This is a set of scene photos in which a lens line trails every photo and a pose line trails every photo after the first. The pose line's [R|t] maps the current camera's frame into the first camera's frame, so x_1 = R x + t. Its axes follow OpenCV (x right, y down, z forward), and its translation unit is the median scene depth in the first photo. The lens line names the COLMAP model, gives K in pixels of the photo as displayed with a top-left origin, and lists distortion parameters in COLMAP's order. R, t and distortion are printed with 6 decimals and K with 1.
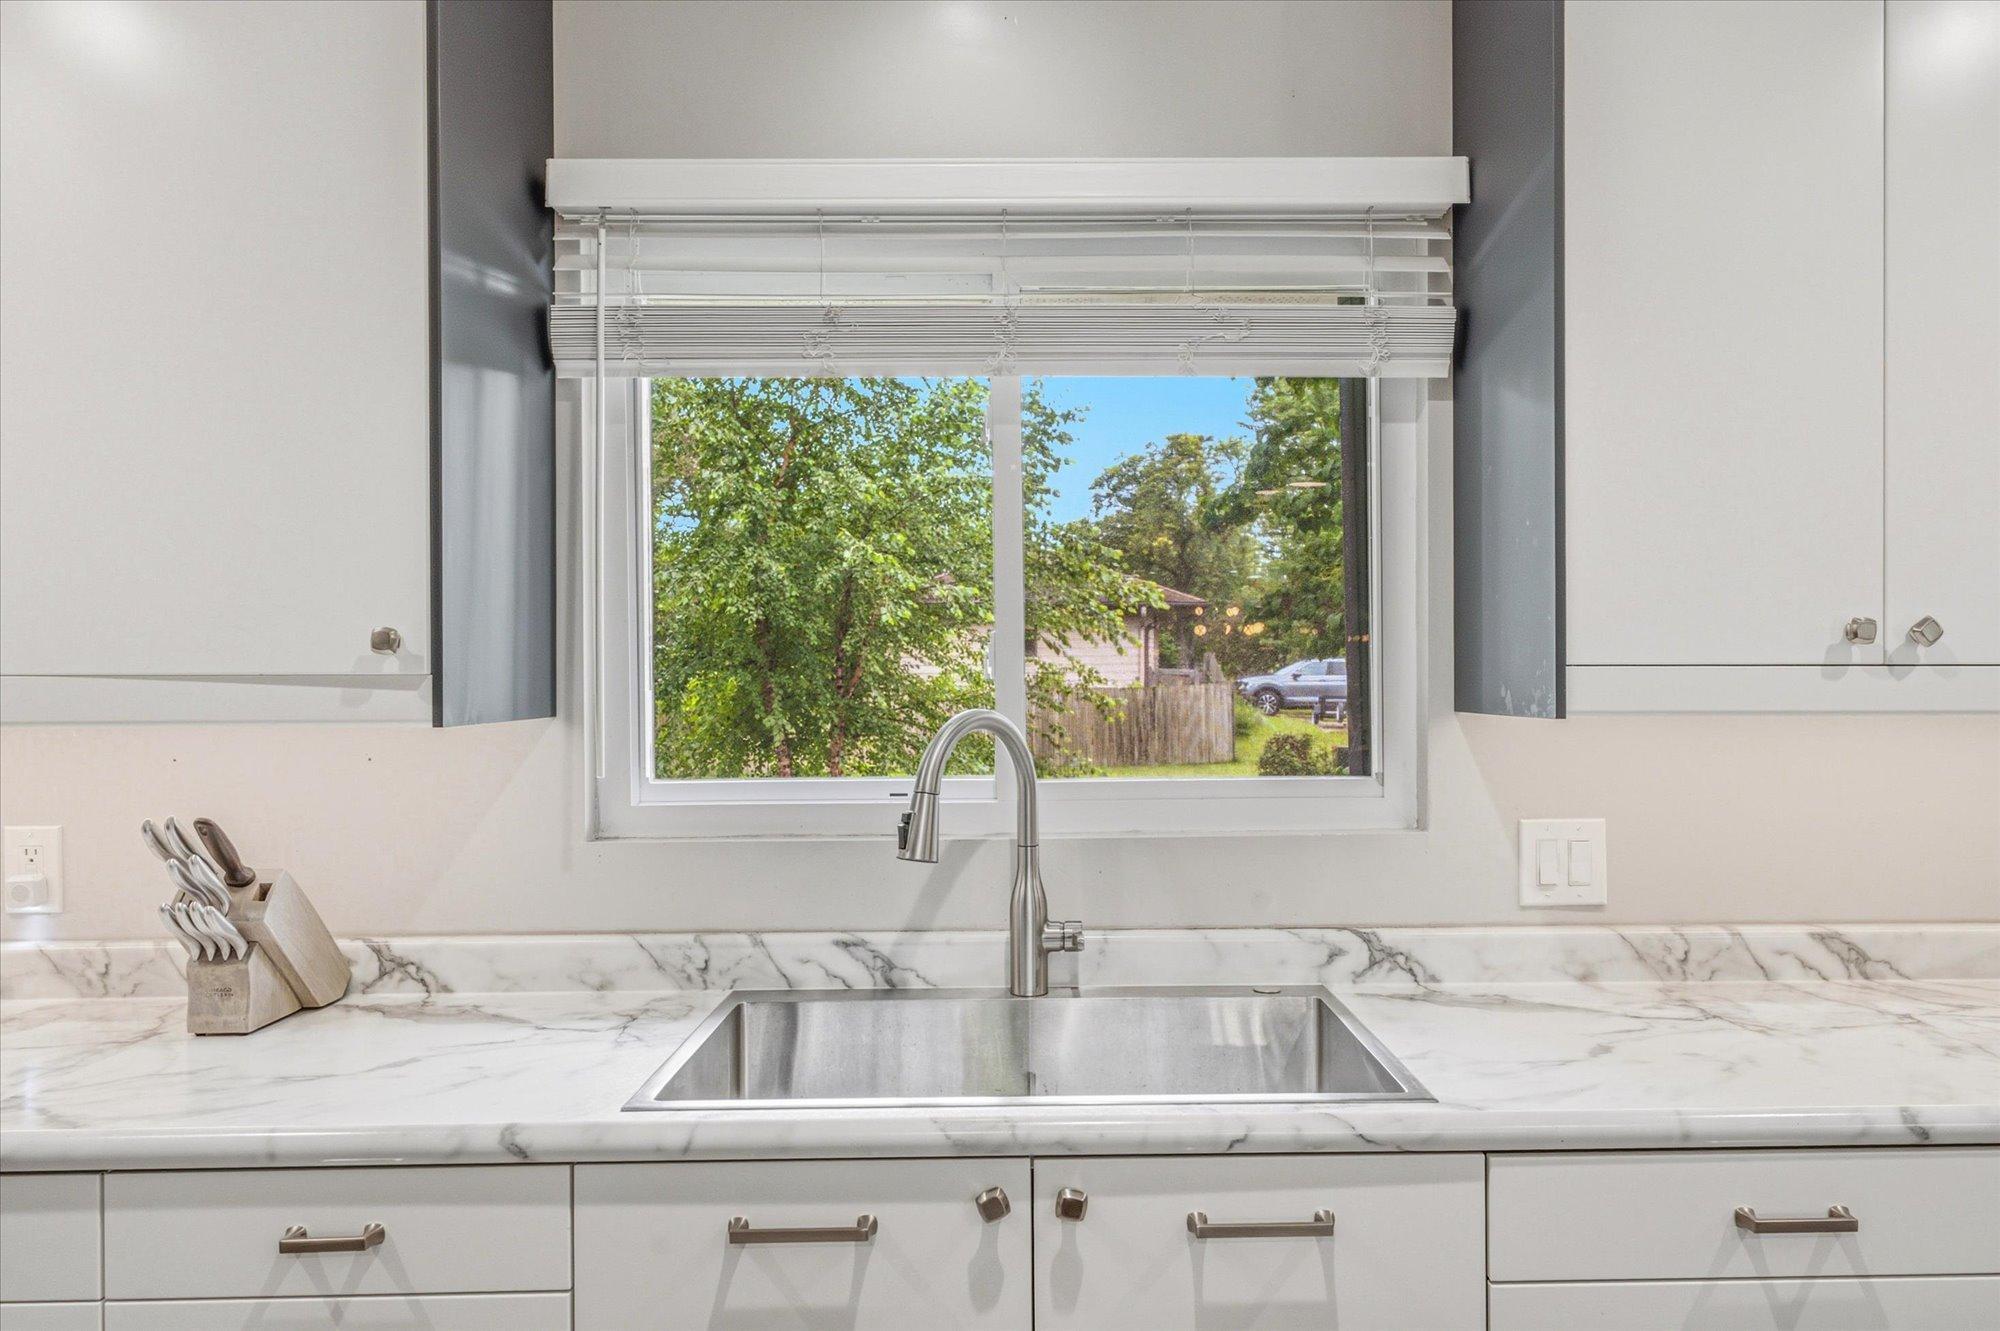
lens RADIAL K [[1402.7, 0, 1003.4], [0, 1402.7, 682.8], [0, 0, 1]] dist [0.001509, 0.002300]
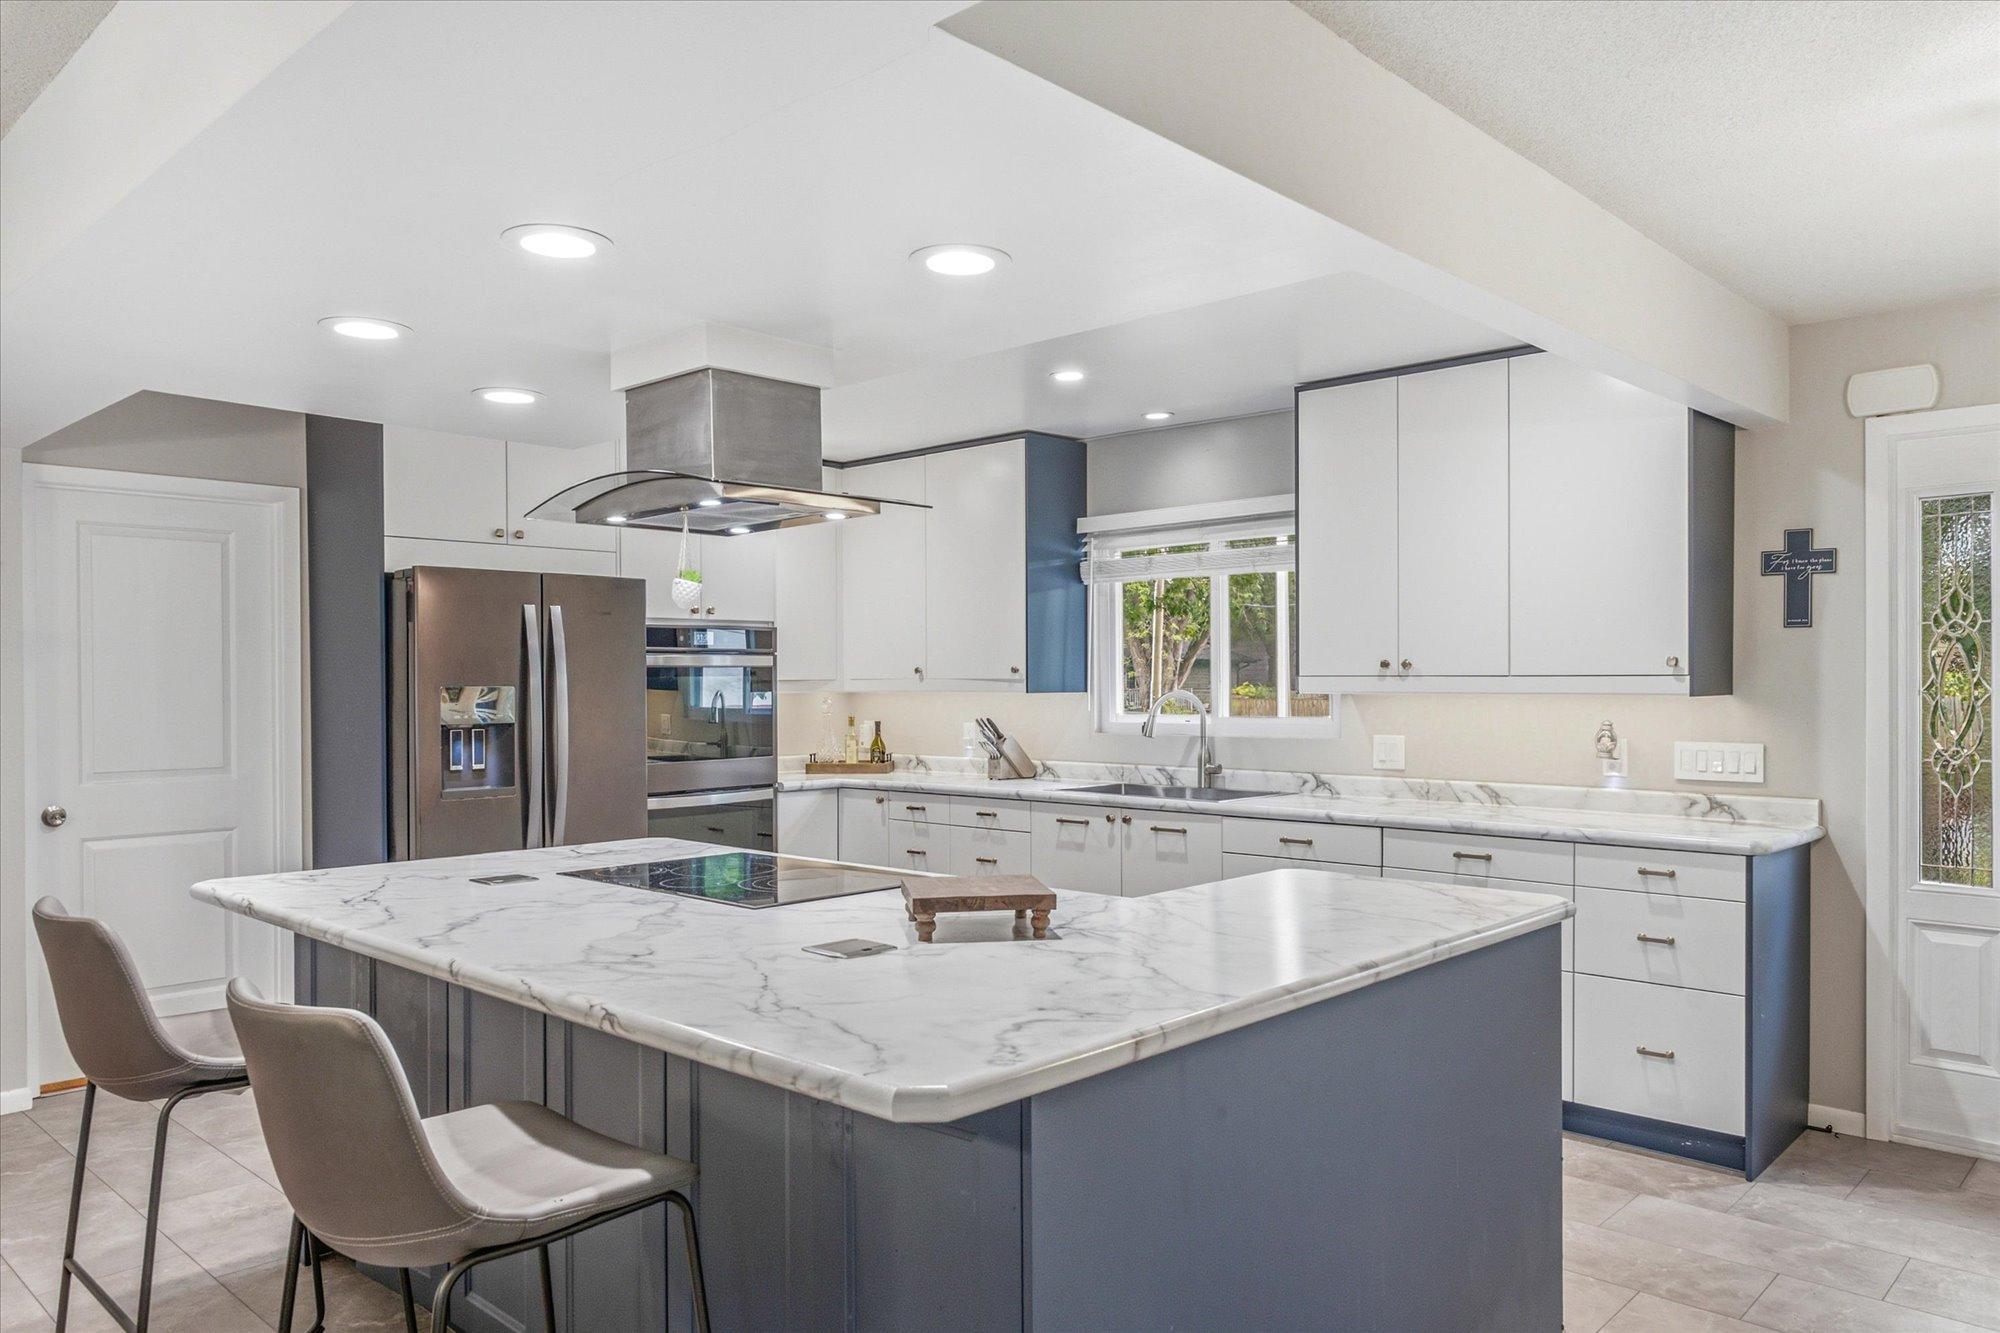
lens RADIAL K [[1402.7, 0, 999.4], [0, 1402.7, 670.5], [0, 0, 1]] dist [0.001509, 0.002300]
pose [[0.709414, -0.004095, -0.704780, 1.780595], [-0.002628, 0.999961, -0.008454, 0.002019], [0.704787, 0.007850, 0.709375, -1.383876]]
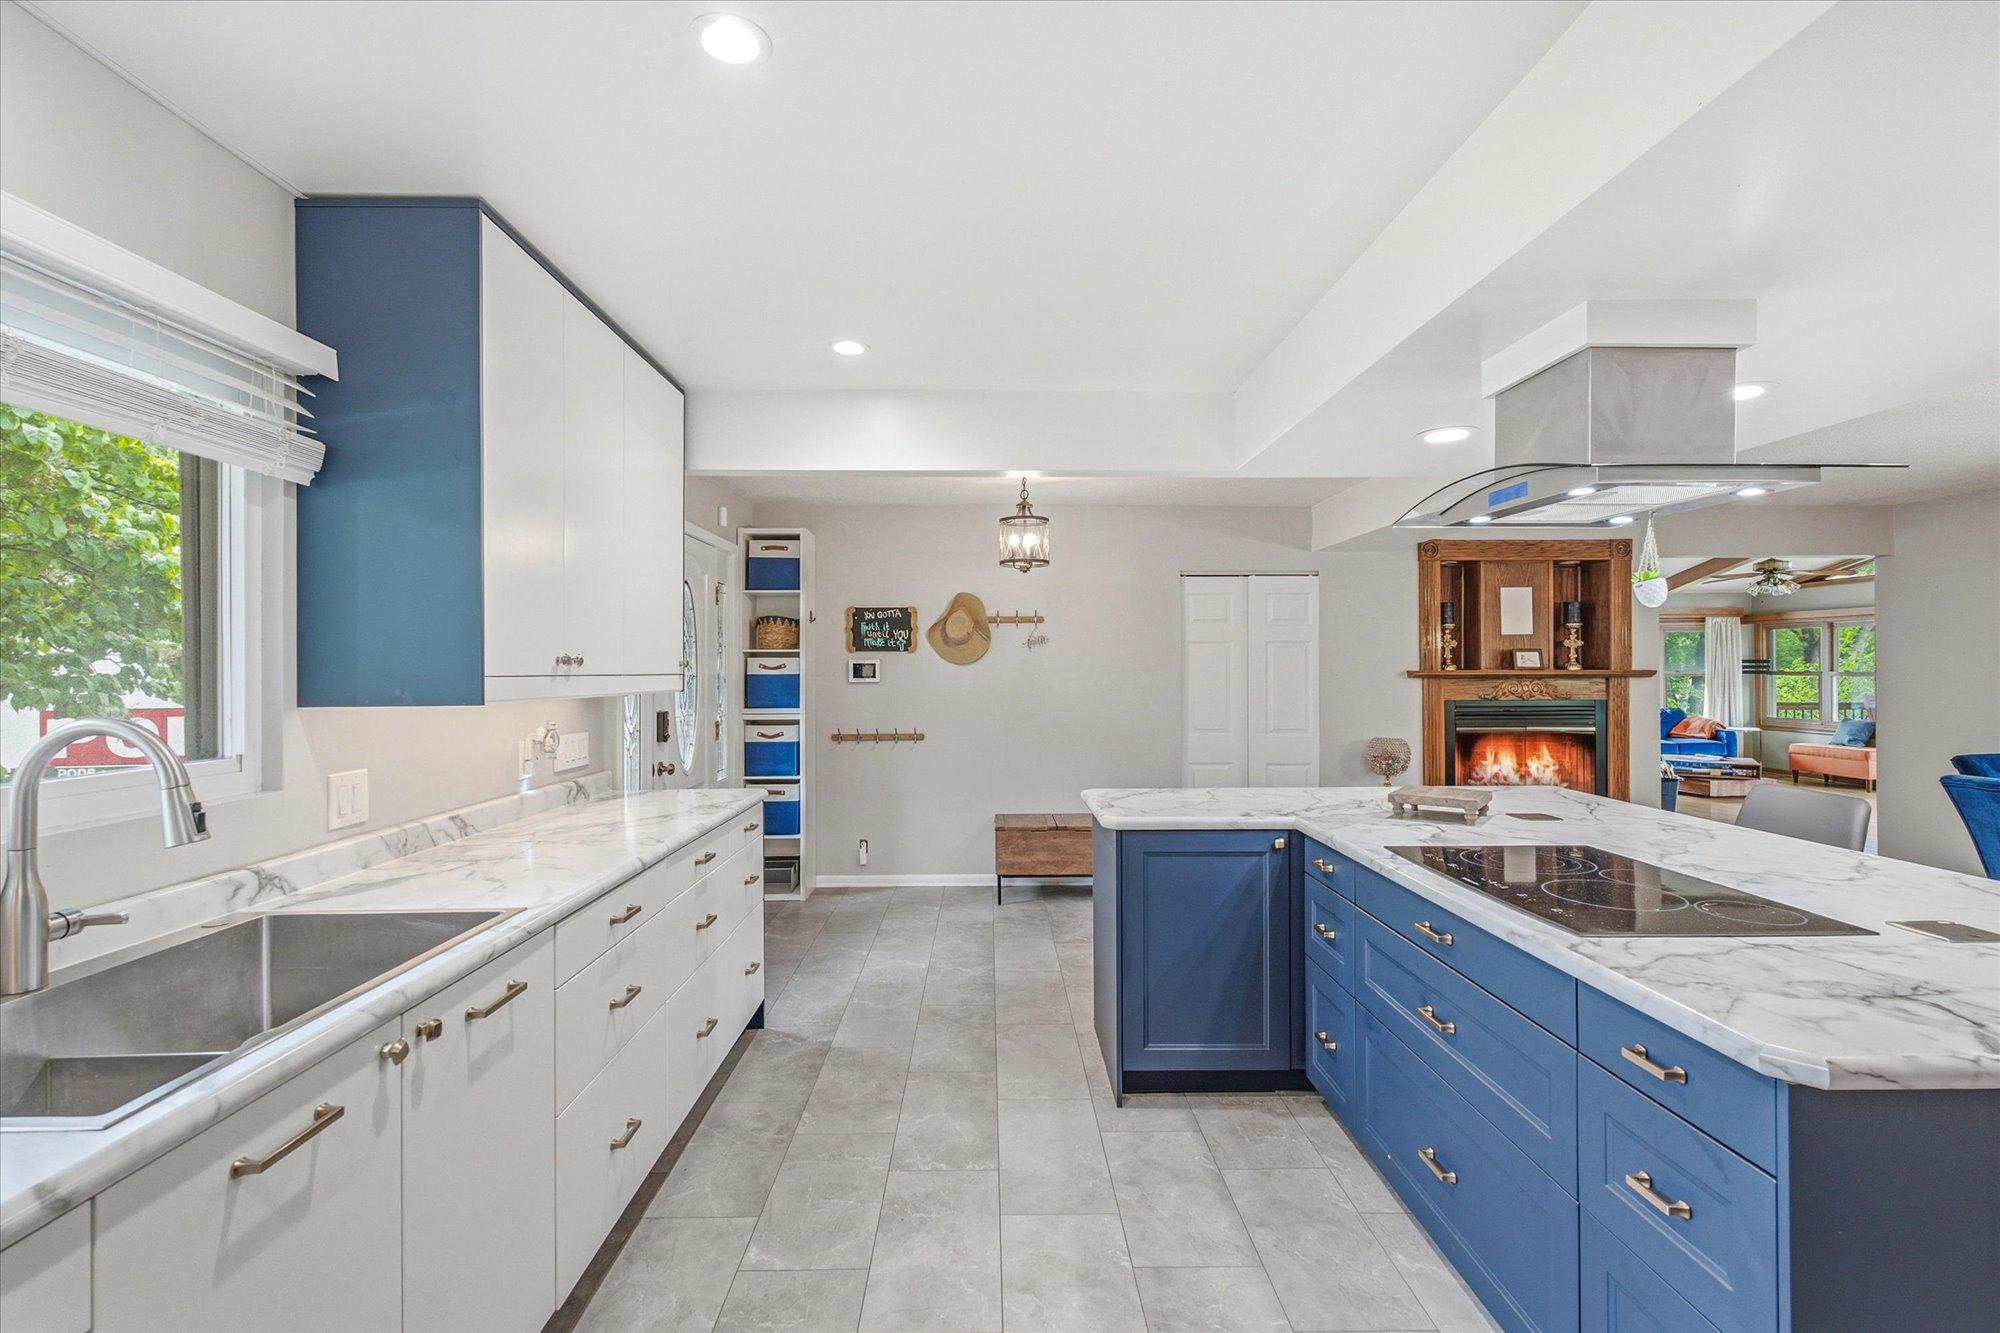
lens RADIAL K [[901.5, 0, 998.2], [0, 901.5, 661.4], [0, 0, 1]] dist [0.007942, -0.000517]
pose [[0.007255, 0.011986, 0.999902, -0.663148], [0.012116, 0.999854, -0.012073, -0.007852], [-0.999900, 0.012203, 0.007109, 0.260102]]
